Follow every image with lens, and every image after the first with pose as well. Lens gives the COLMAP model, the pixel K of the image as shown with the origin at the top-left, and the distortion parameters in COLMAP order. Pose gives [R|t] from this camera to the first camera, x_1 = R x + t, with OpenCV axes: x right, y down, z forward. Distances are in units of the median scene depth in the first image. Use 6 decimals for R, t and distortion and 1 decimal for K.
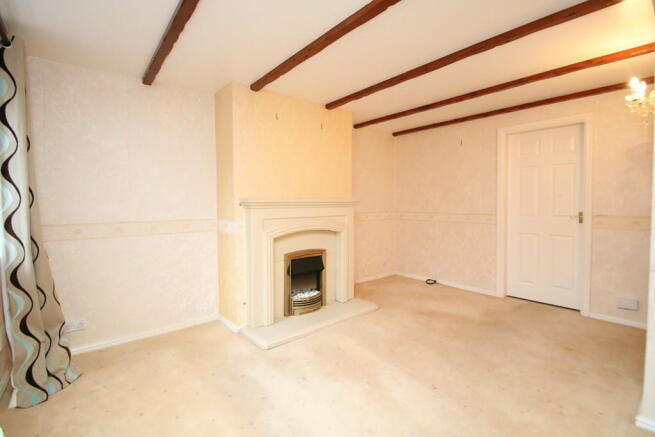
lens RADIAL K [[305.3, 0, 327.3], [0, 305.3, 209.6], [0, 0, 1]] dist [-0.001271, -0.000299]
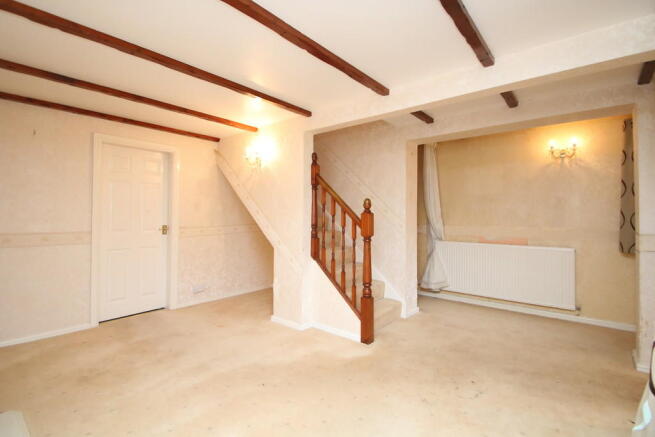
lens RADIAL K [[305.3, 0, 327.3], [0, 305.3, 209.6], [0, 0, 1]] dist [-0.001271, -0.000299]
pose [[-0.184978, 0.021092, 0.982516, -0.481083], [0.025896, 0.999527, -0.016582, -0.016906], [-0.982401, 0.022376, -0.185437, 0.587380]]
